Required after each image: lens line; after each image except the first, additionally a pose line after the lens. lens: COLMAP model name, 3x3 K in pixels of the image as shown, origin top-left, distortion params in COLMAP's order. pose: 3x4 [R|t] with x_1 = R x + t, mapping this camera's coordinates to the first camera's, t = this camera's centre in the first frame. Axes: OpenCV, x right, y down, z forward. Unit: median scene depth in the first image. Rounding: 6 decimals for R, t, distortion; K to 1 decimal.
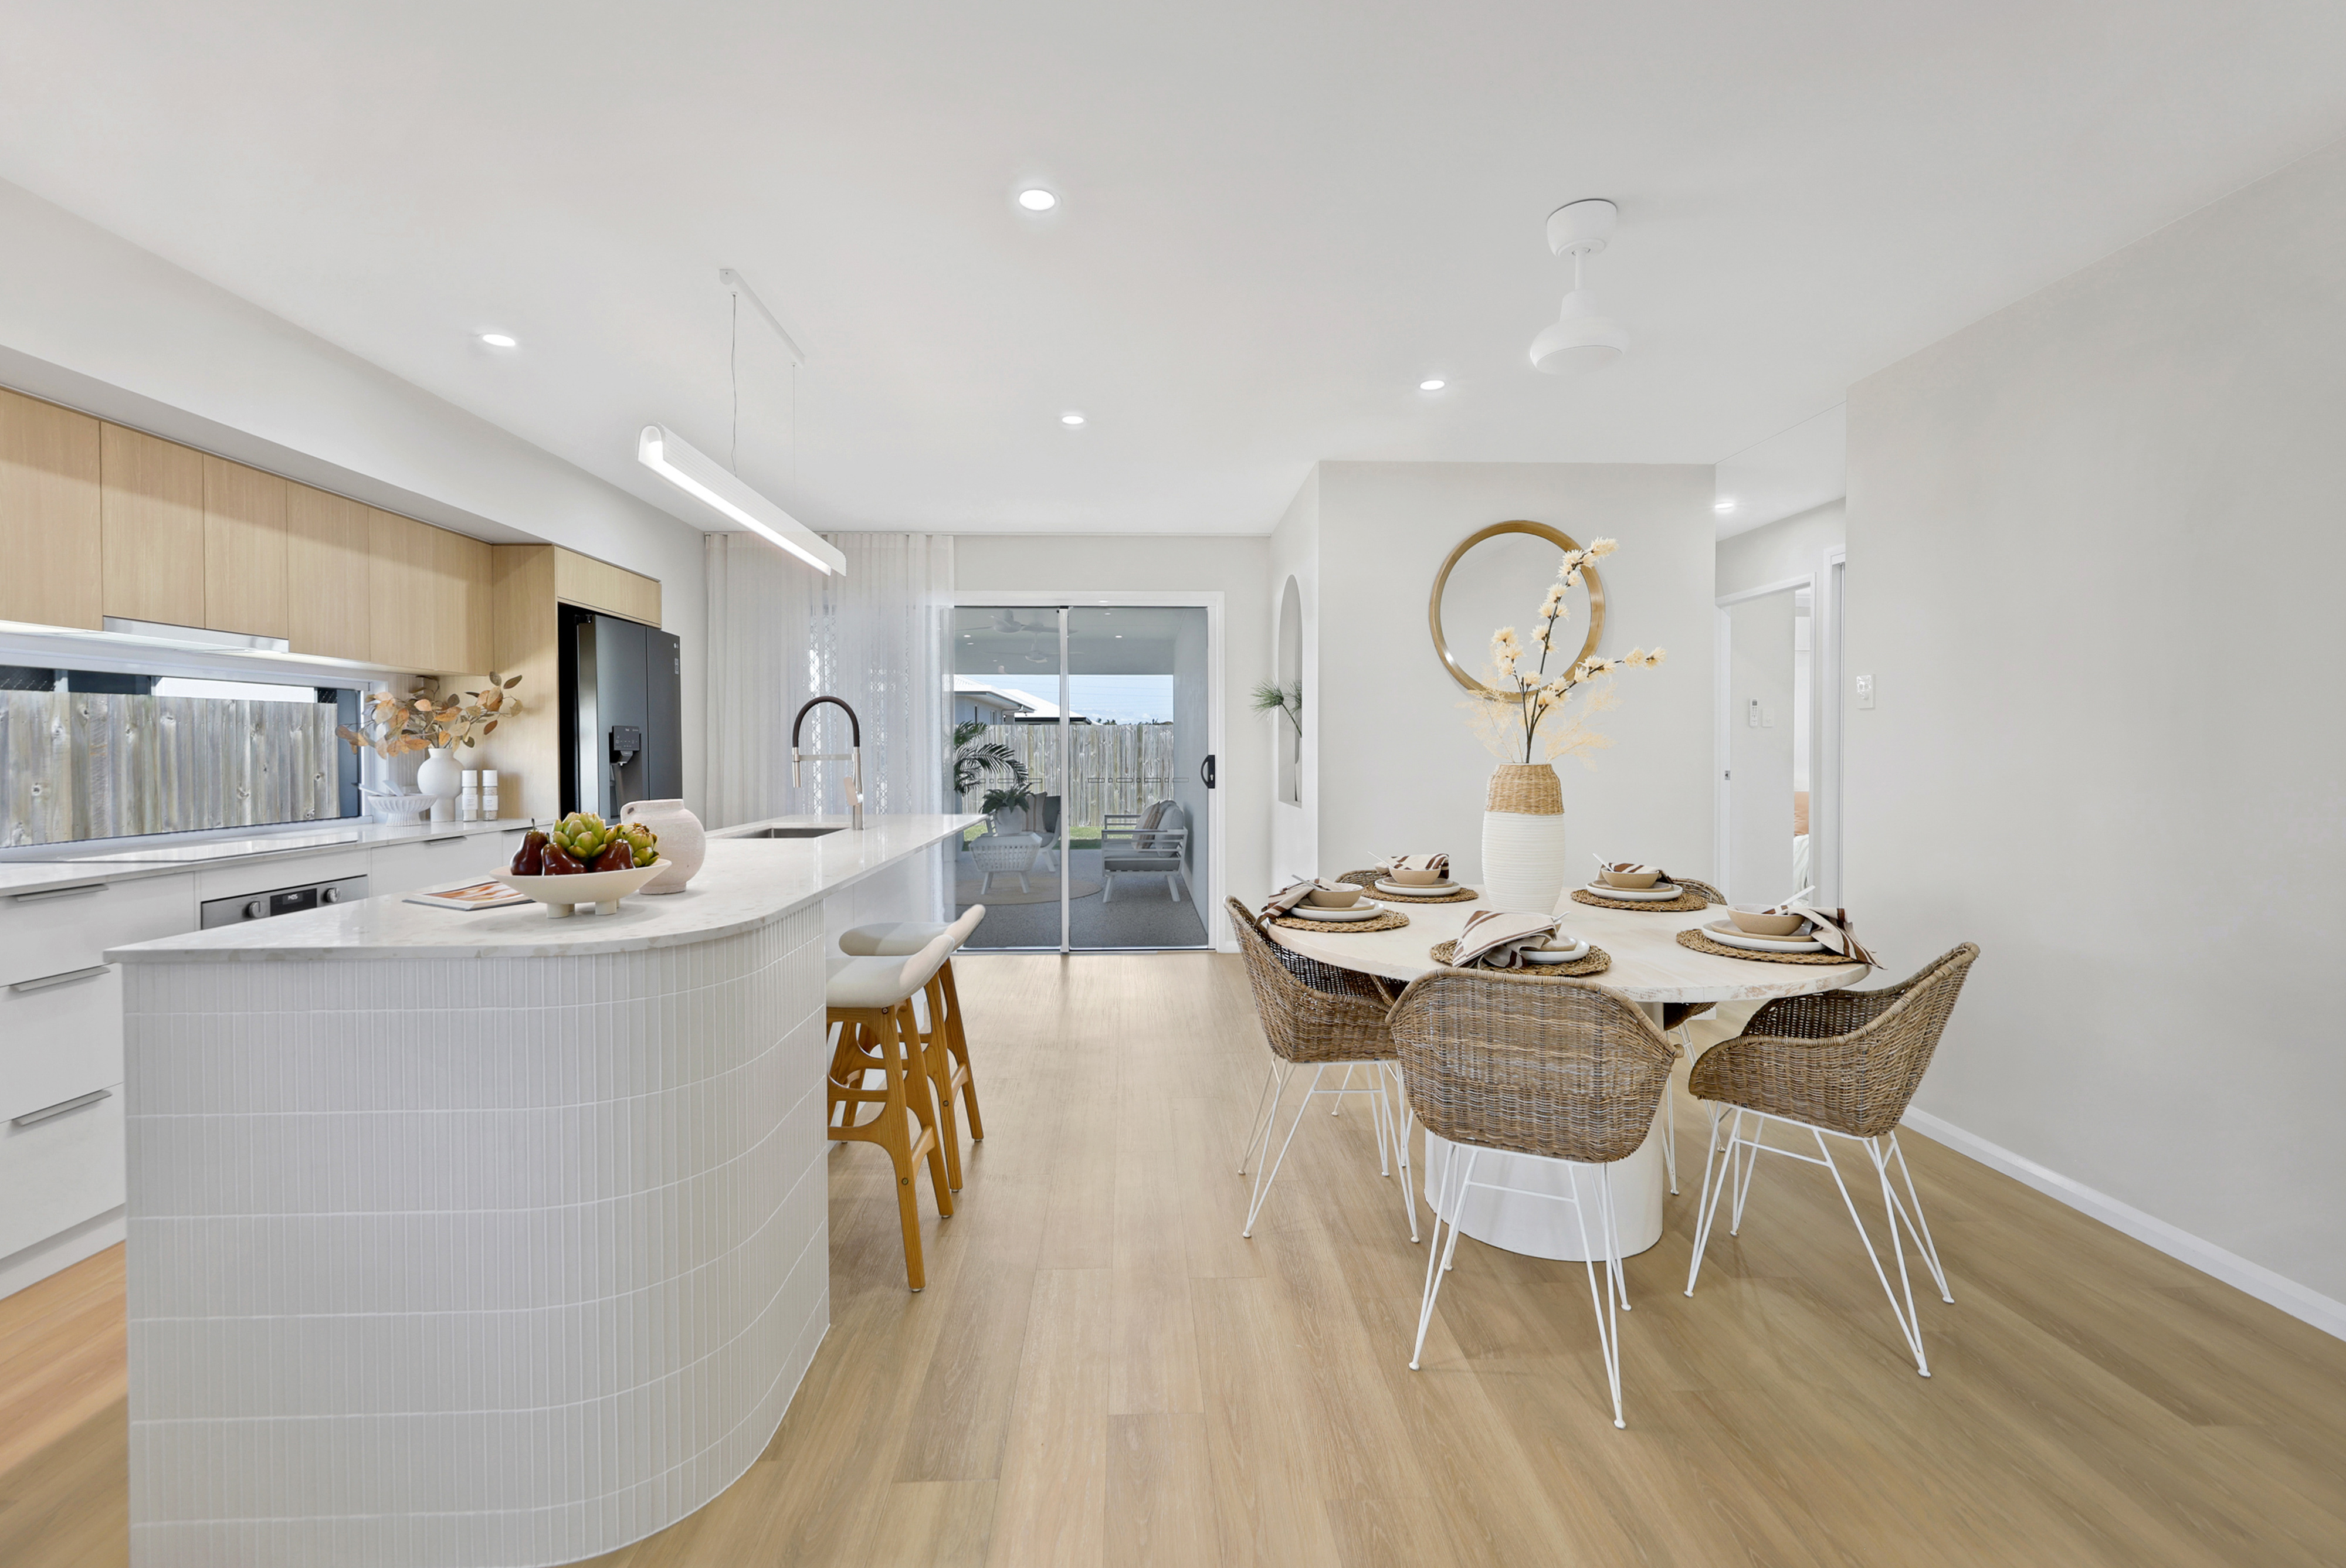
lens RADIAL K [[942.6, 0, 1187.8], [0, 942.6, 749.6], [0, 0, 1]] dist [0.000329, 0.000186]
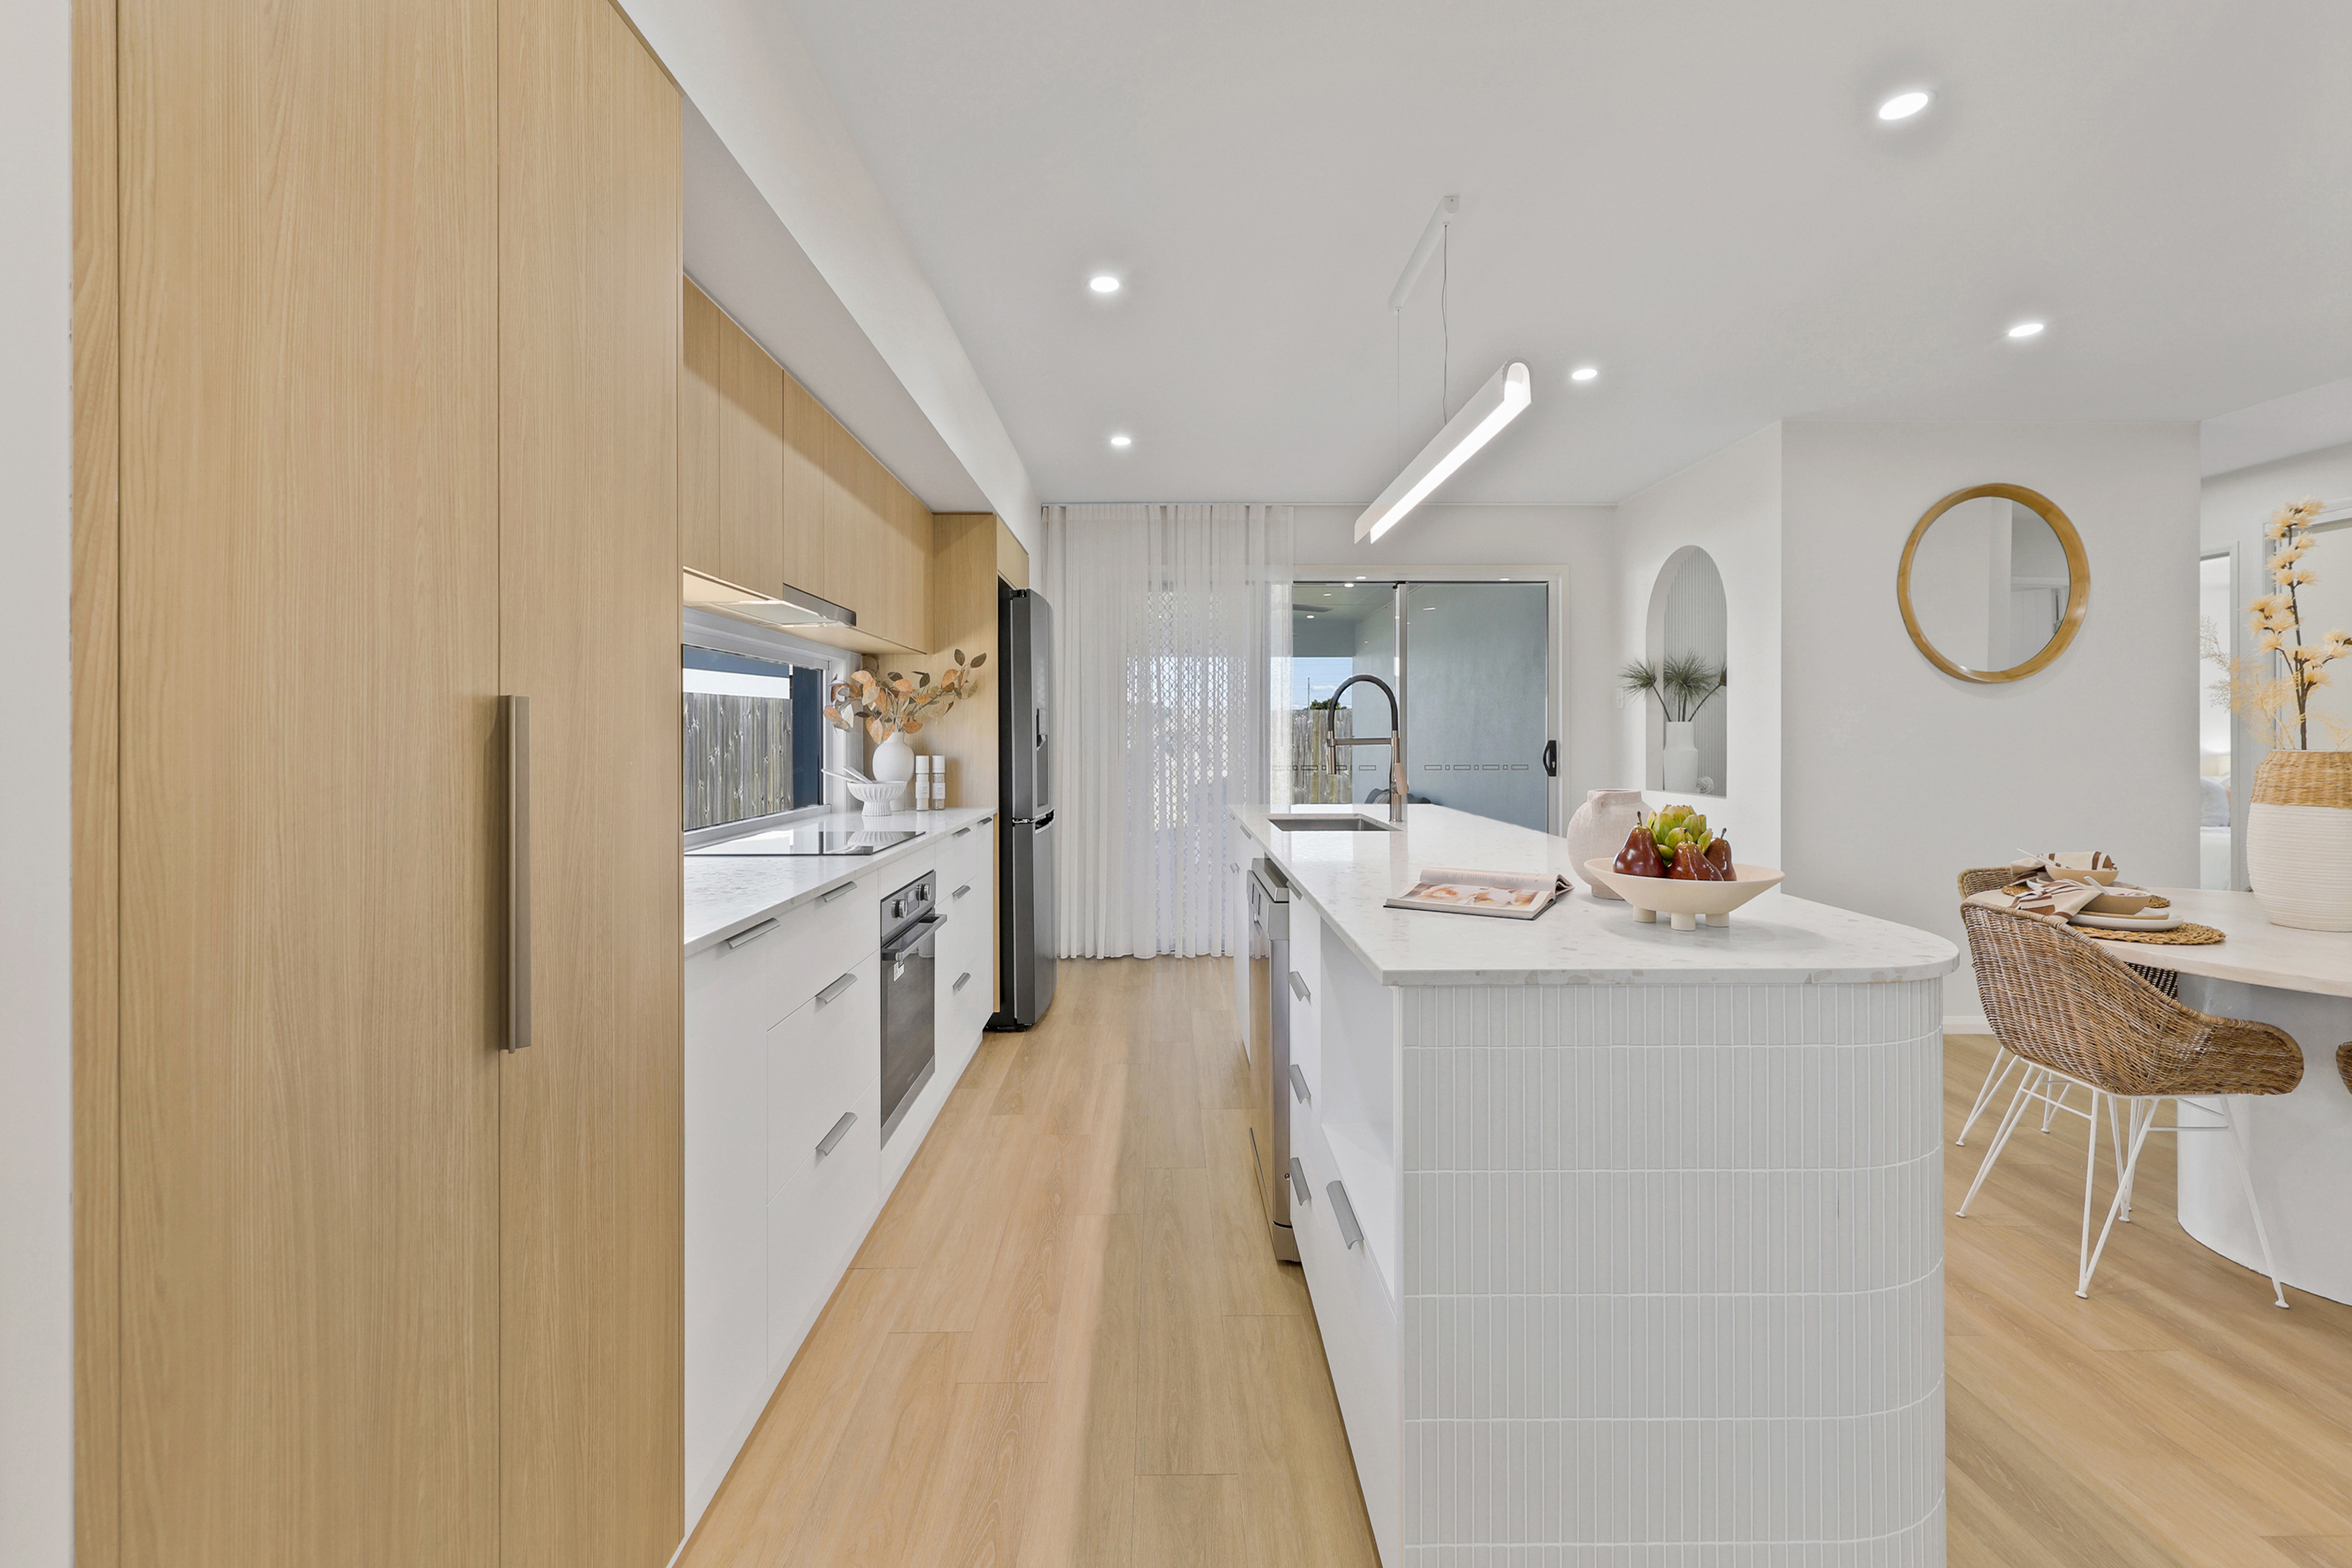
lens RADIAL K [[964.5, 0, 1190.4], [0, 964.5, 730.1], [0, 0, 1]] dist [0.000107, 0.000237]
pose [[0.999509, 0.000960, -0.031311, -0.462184], [-0.001179, 0.999975, -0.006975, 0.003159], [0.031303, 0.007008, 0.999485, 0.055202]]
